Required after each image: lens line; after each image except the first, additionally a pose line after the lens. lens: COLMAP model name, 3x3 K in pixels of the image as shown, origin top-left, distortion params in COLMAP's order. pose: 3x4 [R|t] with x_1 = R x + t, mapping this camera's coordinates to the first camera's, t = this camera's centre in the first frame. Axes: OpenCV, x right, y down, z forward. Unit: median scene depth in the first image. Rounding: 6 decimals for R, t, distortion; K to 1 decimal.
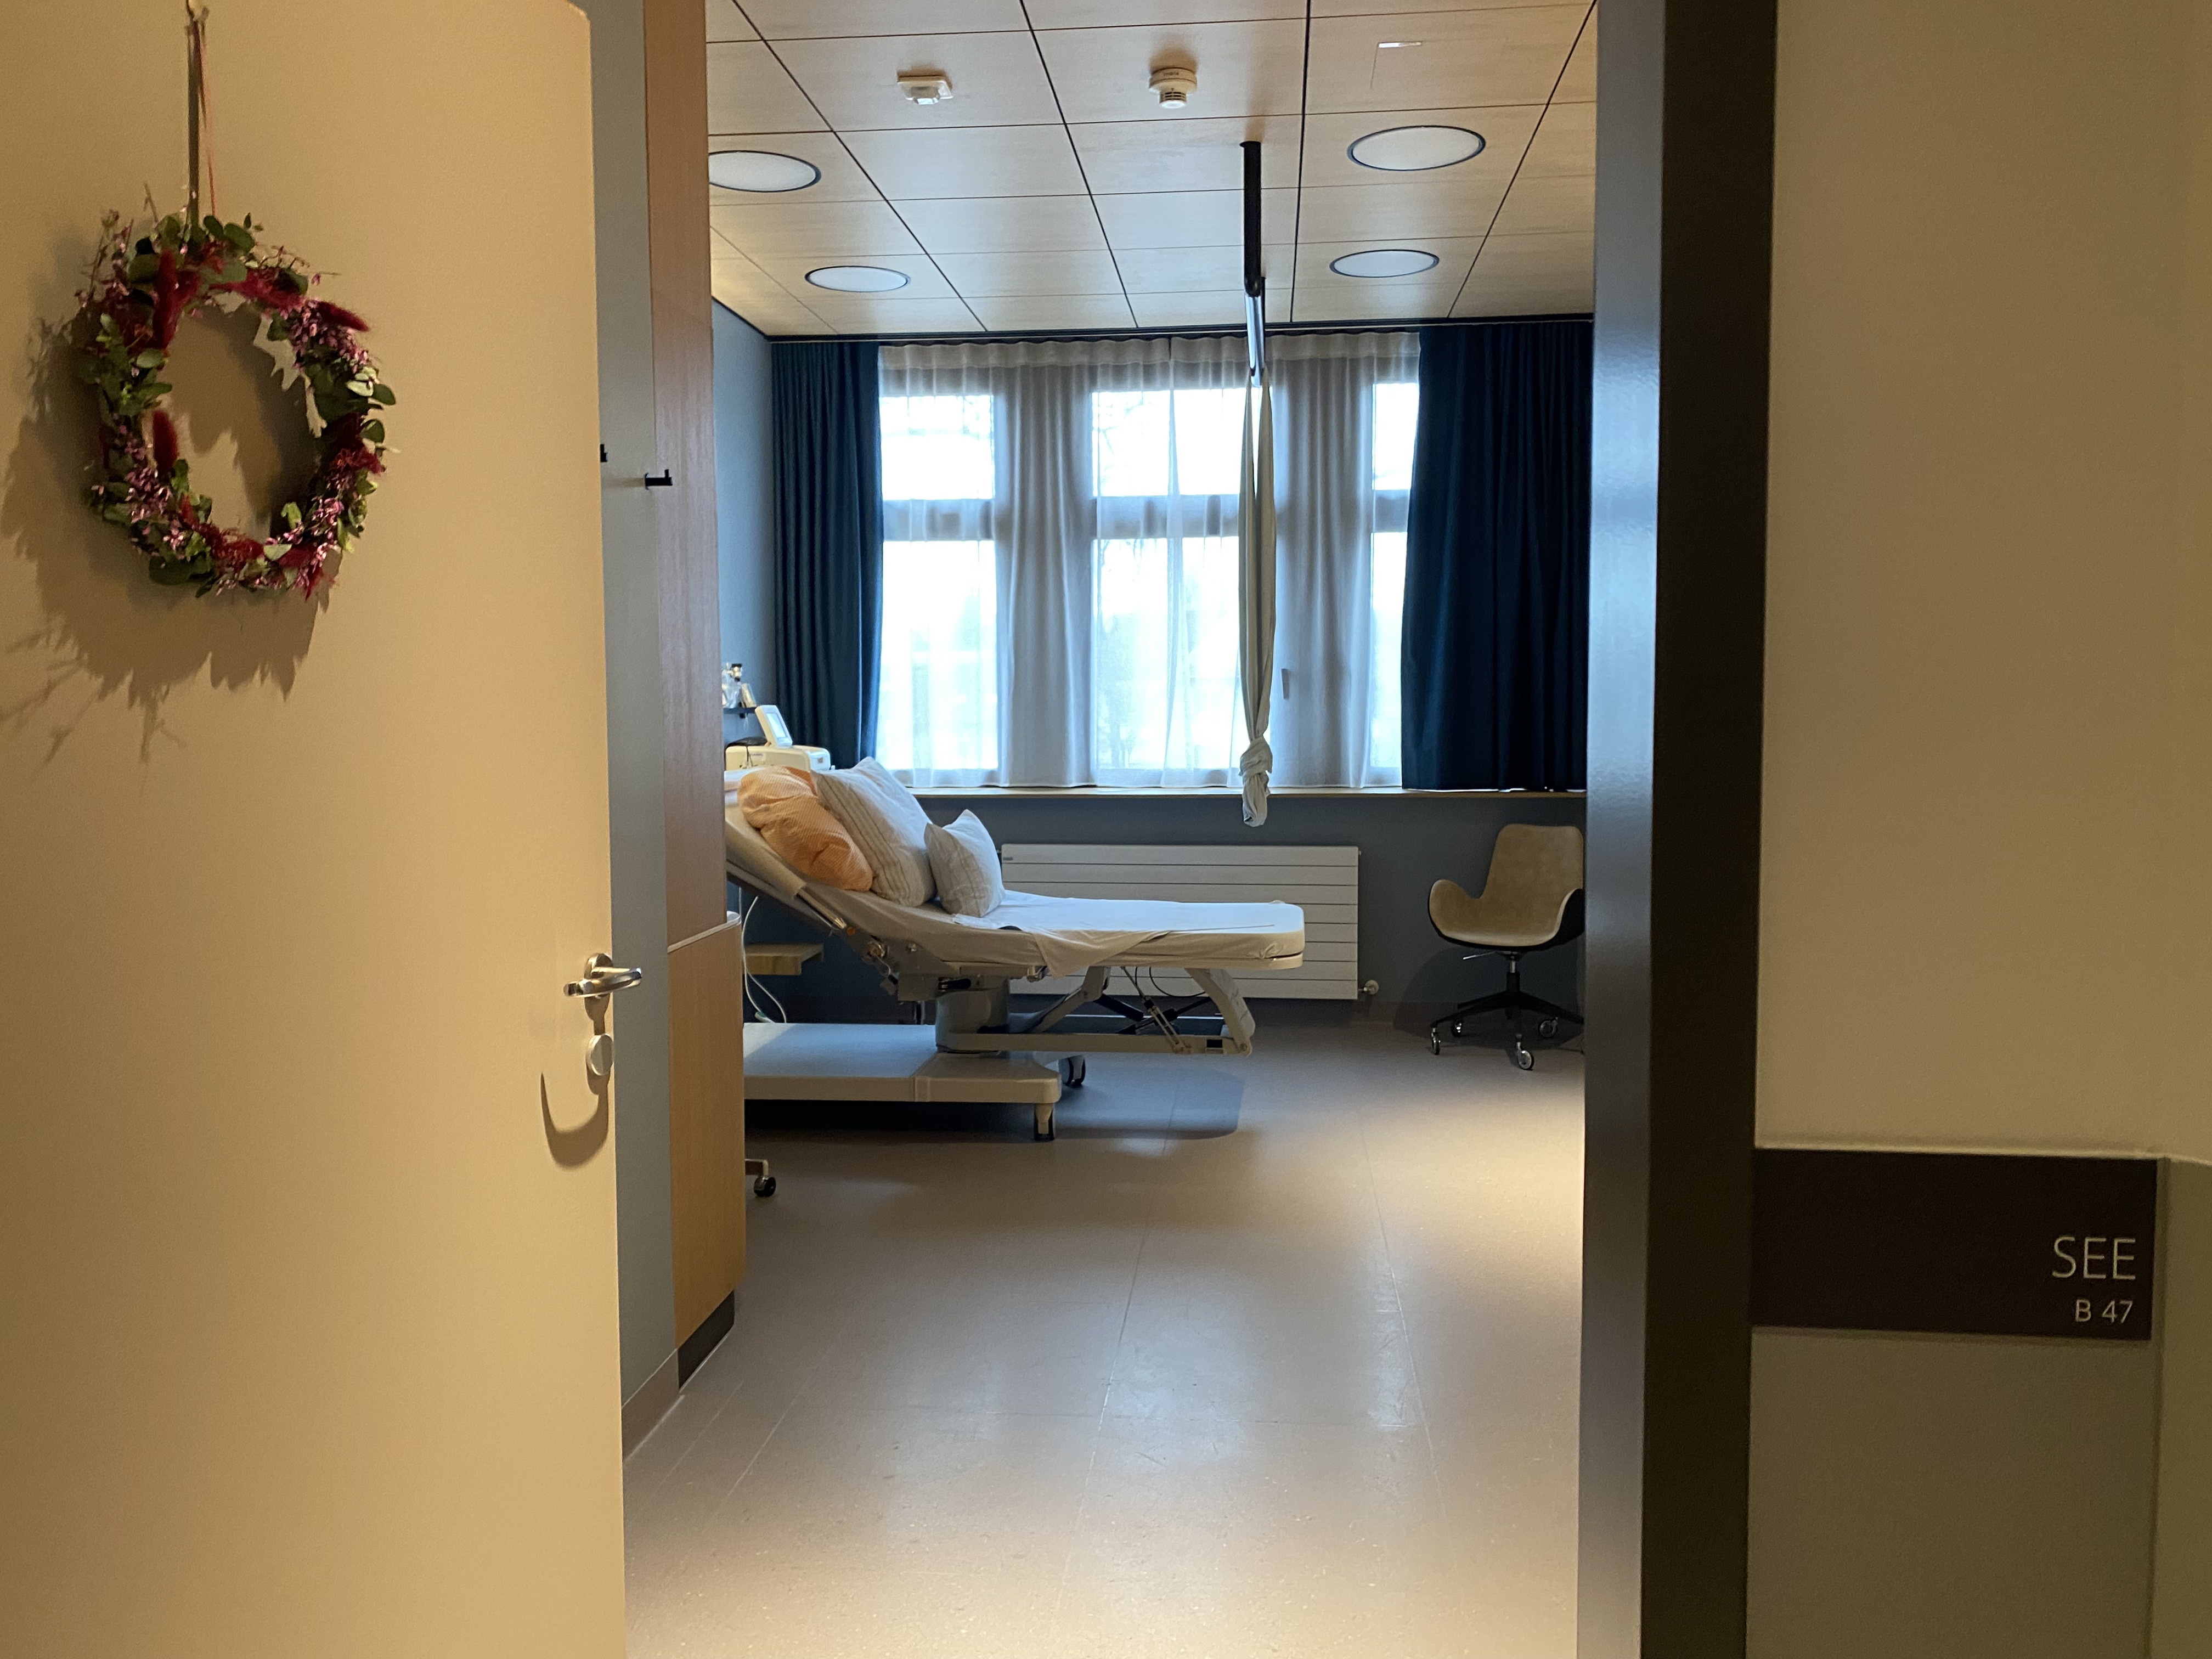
lens RADIAL K [[1662.3, 0, 1103.9], [0, 1662.3, 835.2], [0, 0, 1]] dist [0.011440, -0.006055]
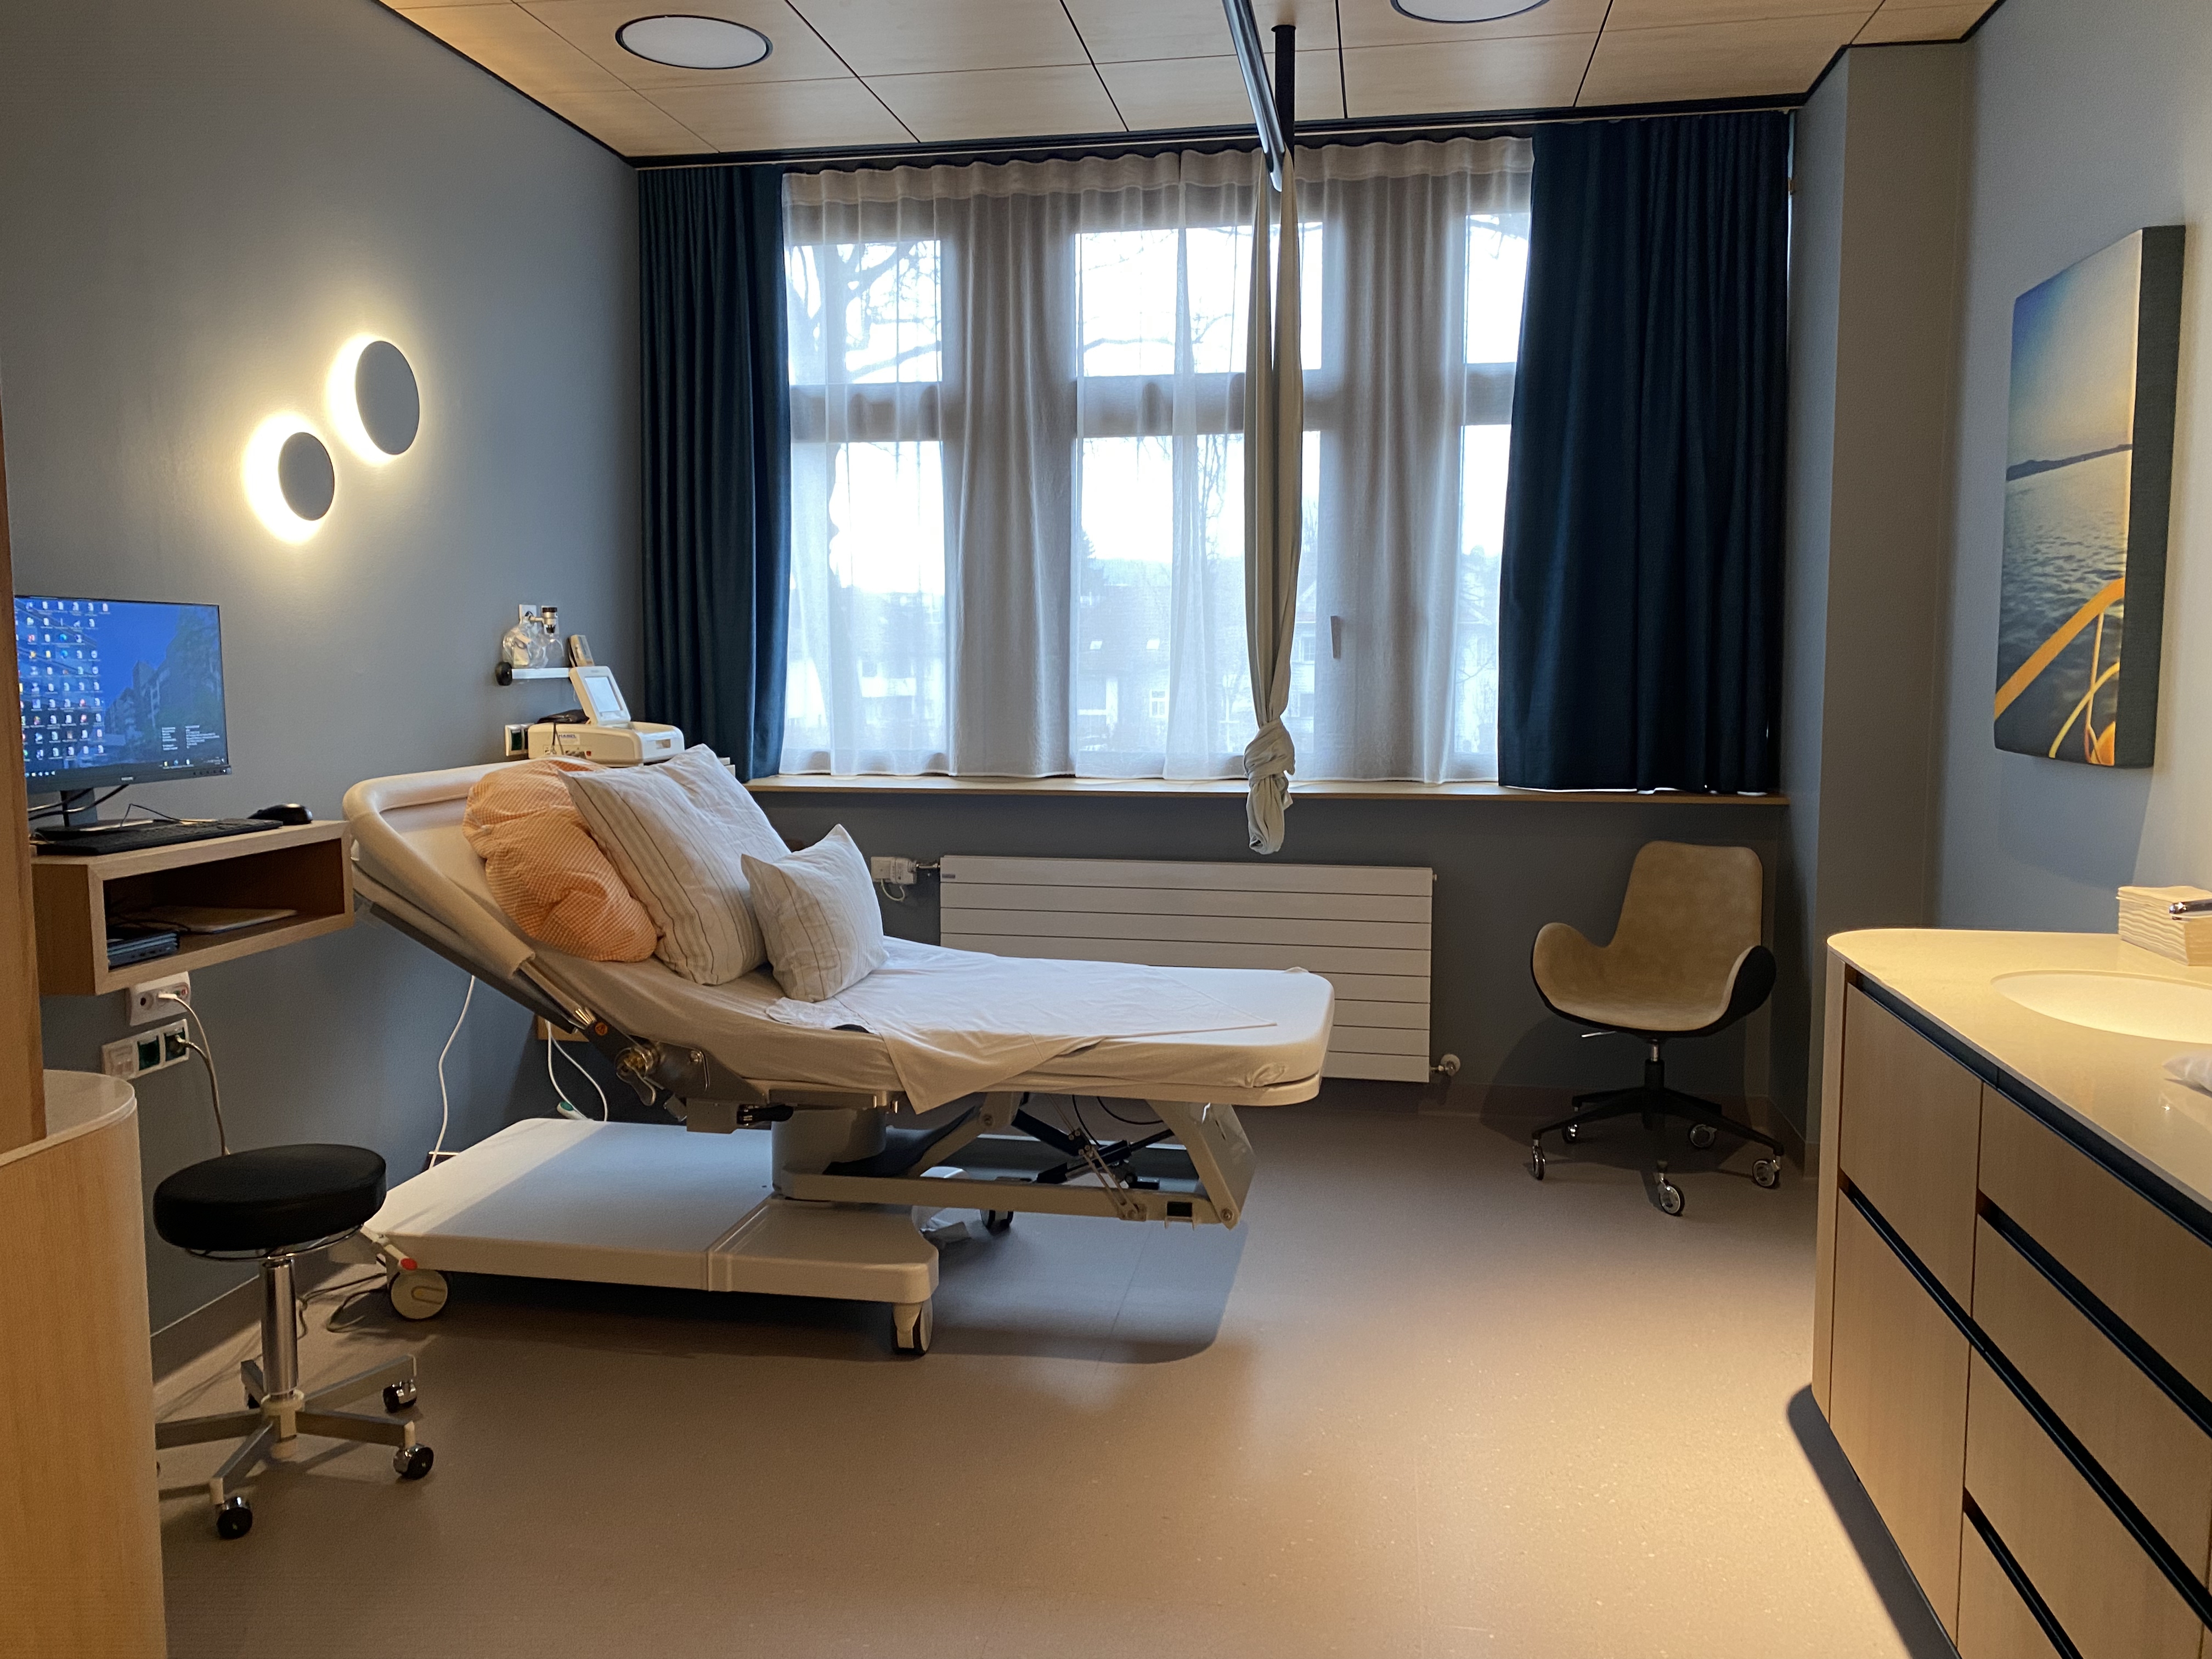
lens RADIAL K [[1662.3, 0, 1108.1], [0, 1662.3, 824.5], [0, 0, 1]] dist [0.011440, -0.006055]
pose [[0.997735, 0.011208, -0.066320, 0.061933], [-0.009508, 0.999619, 0.025898, -0.029096], [0.066585, -0.025209, 0.997462, 0.286236]]
